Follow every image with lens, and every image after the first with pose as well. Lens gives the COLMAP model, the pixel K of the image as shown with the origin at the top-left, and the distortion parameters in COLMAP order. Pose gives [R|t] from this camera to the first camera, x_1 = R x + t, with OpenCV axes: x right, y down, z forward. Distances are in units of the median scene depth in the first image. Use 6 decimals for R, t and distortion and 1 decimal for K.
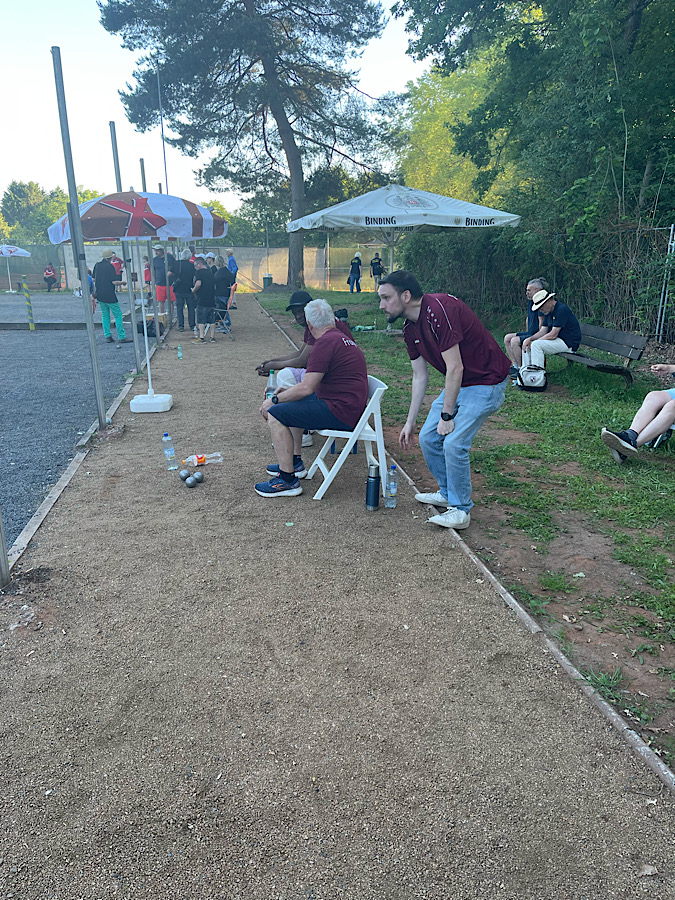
lens RADIAL K [[668.1, 0, 337.4], [0, 668.1, 453.7], [0, 0, 1]] dist [0.035054, -0.034027]
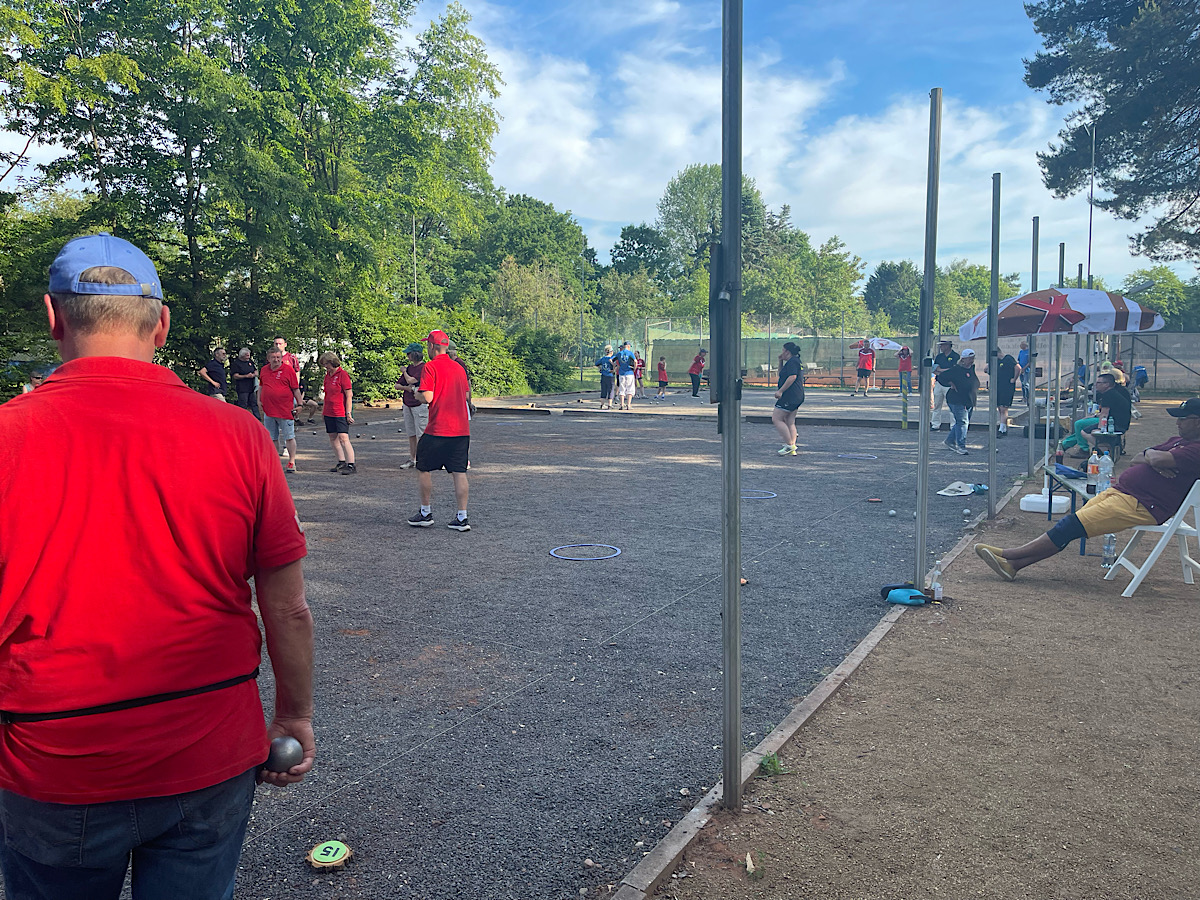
lens RADIAL K [[890.8, 0, 595.6], [0, 890.8, 451.9], [0, 0, 1]] dist [0.035054, -0.034027]
pose [[0.746123, 0.055318, -0.663506, 0.026177], [-0.165110, 0.980787, -0.103899, 0.029046], [0.645011, 0.187074, 0.740921, -0.112006]]
